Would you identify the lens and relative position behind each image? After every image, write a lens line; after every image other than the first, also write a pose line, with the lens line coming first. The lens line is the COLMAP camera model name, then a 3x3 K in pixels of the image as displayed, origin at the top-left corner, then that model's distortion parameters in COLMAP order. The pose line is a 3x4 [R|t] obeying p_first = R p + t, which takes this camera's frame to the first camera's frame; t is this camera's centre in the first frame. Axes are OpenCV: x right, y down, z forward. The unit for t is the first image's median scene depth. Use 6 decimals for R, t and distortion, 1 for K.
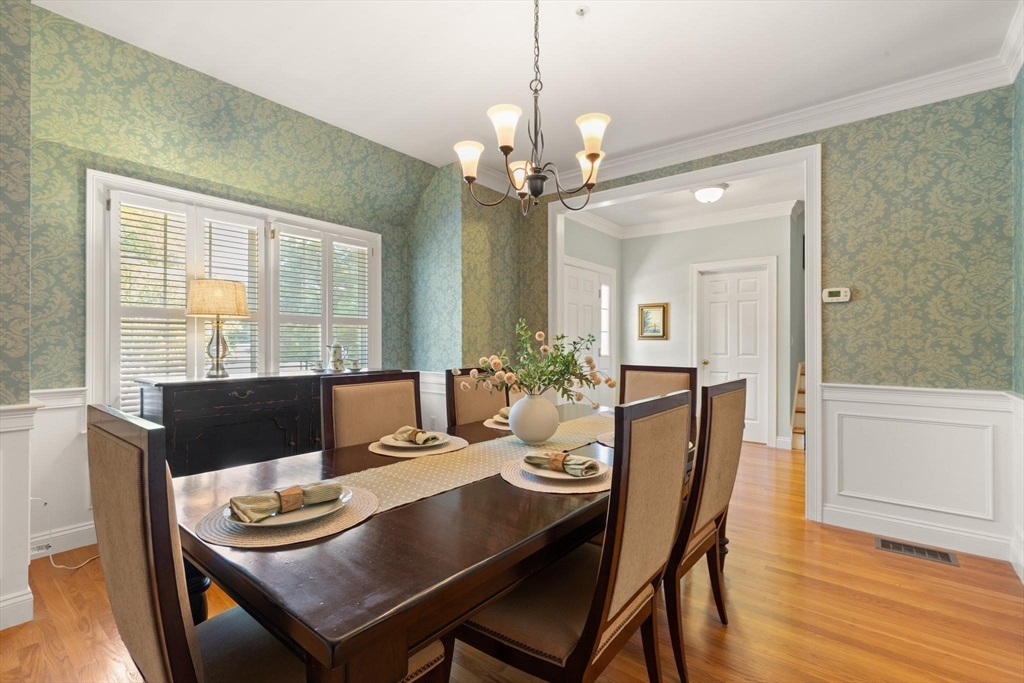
lens RADIAL K [[463.9, 0, 511.5], [0, 463.9, 340.0], [0, 0, 1]] dist [0.013830, -0.001585]
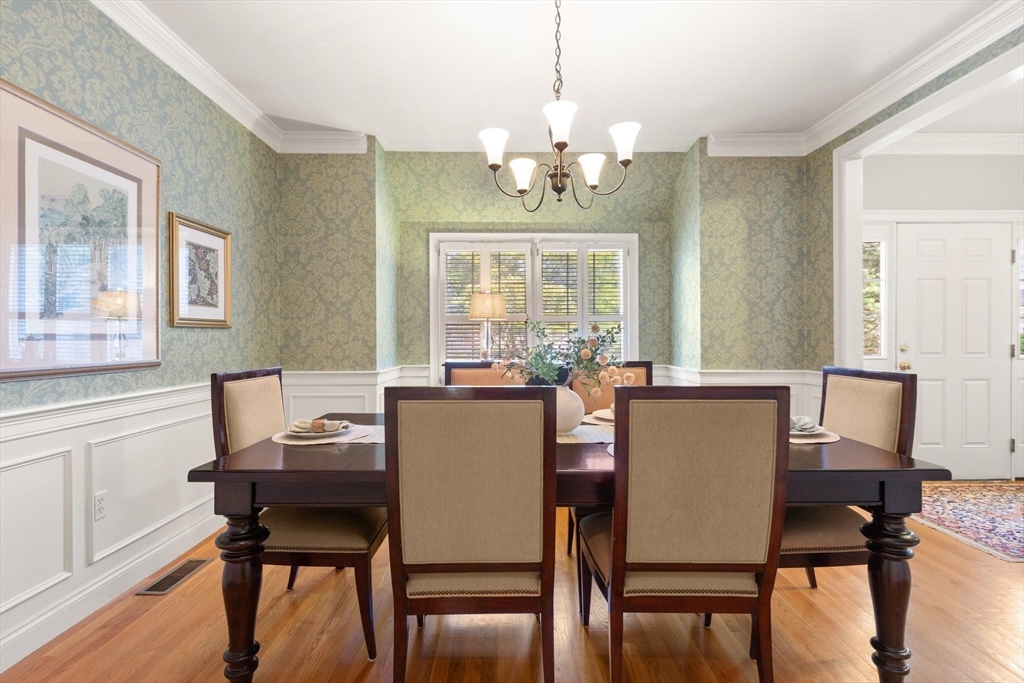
lens RADIAL K [[463.9, 0, 510.8], [0, 463.9, 343.5], [0, 0, 1]] dist [0.013830, -0.001585]
pose [[0.632541, 0.005288, -0.774509, 0.370526], [0.009348, 0.999852, 0.014461, 0.002004], [0.774470, -0.016387, 0.632398, 0.122402]]
